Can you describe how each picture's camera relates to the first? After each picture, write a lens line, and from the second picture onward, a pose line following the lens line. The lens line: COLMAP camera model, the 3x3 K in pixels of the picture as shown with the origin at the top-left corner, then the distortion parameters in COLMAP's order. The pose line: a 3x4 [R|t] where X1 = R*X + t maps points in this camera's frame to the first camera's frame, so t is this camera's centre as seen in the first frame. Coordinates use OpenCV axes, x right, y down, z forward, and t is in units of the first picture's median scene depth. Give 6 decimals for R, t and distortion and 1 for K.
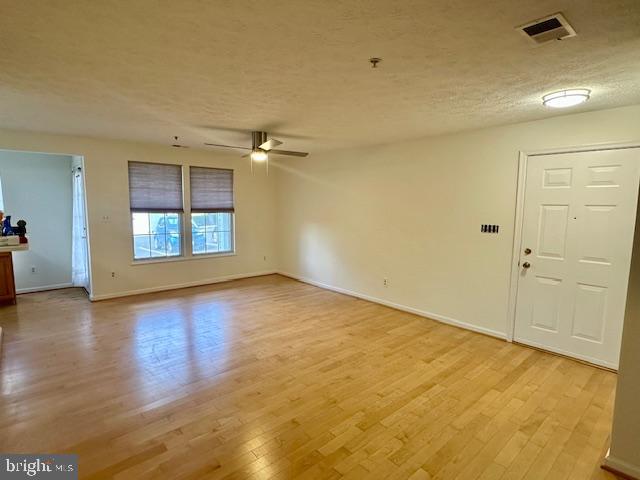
lens RADIAL K [[340.5, 0, 320.0], [0, 340.5, 240.0], [0, 0, 1]] dist [-0.000939, -0.000859]
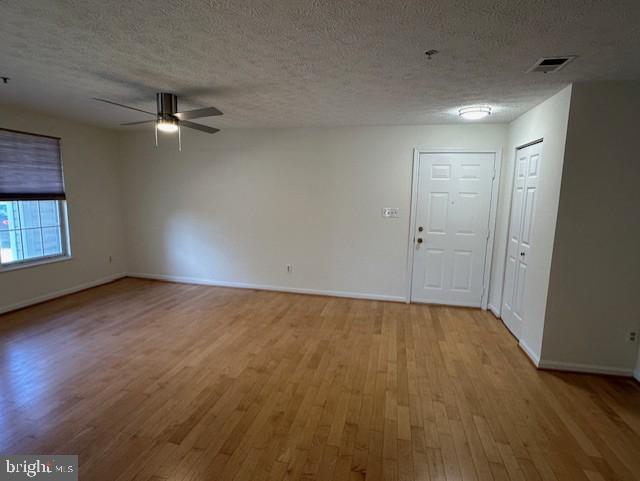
lens RADIAL K [[340.5, 0, 320.0], [0, 340.5, 240.5], [0, 0, 1]] dist [-0.000939, -0.000859]
pose [[0.808175, -0.075802, 0.584045, -0.391333], [0.050621, 0.996953, 0.059345, -0.017581], [-0.586764, -0.018397, 0.809549, 0.179201]]
